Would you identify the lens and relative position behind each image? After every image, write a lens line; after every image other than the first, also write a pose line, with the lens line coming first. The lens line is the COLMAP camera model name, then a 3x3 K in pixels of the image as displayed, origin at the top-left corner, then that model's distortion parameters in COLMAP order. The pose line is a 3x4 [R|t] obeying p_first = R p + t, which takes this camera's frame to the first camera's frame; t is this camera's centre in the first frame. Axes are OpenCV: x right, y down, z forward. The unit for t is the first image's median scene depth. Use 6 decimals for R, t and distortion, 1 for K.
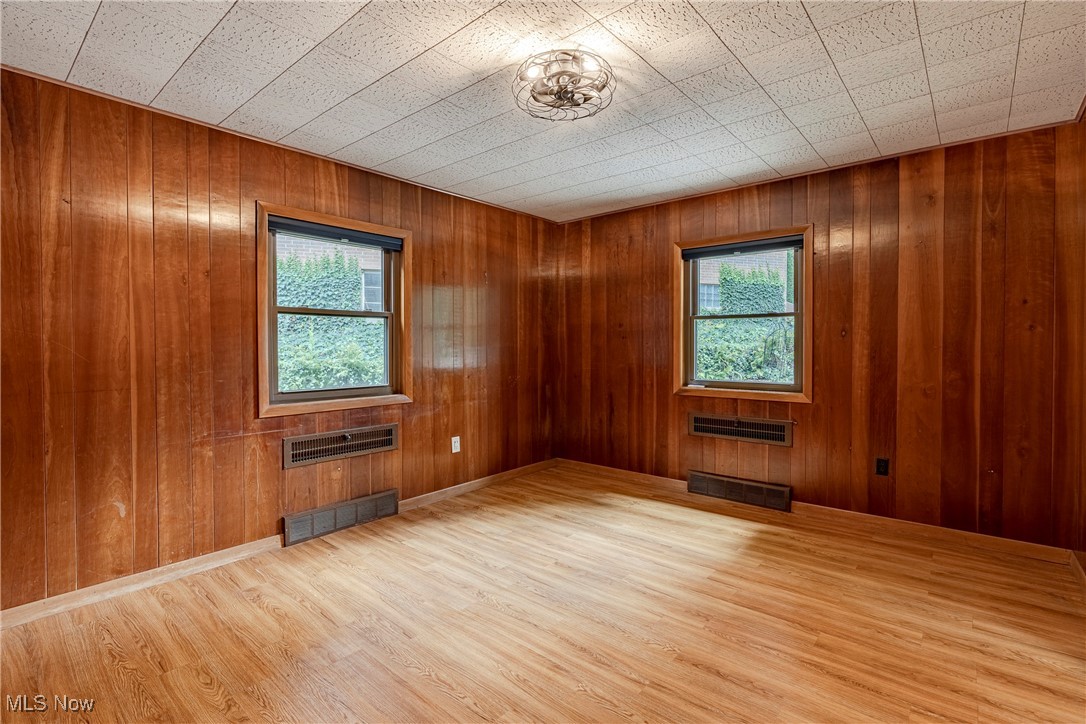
lens RADIAL K [[495.4, 0, 546.5], [0, 495.4, 357.6], [0, 0, 1]] dist [-0.004390, 0.001043]
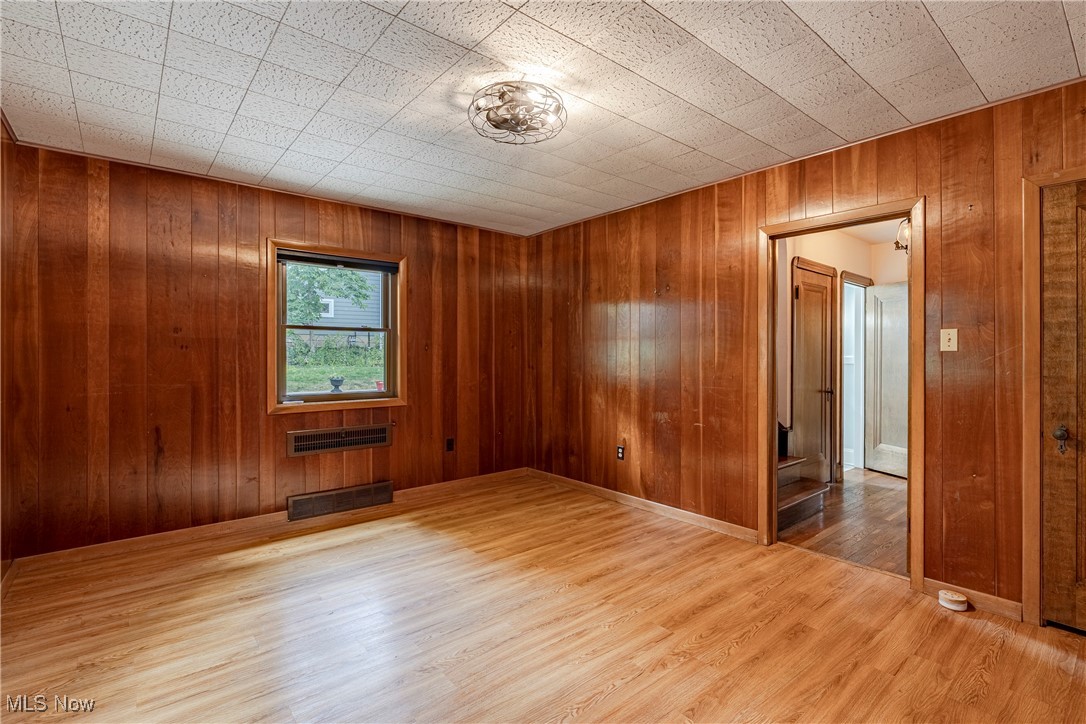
lens RADIAL K [[495.4, 0, 546.5], [0, 495.4, 357.6], [0, 0, 1]] dist [-0.004390, 0.001043]
pose [[0.193890, -0.000258, 0.981023, -0.608691], [0.027134, 0.999619, -0.005100, -0.008233], [-0.980648, 0.027608, 0.193823, 0.449815]]
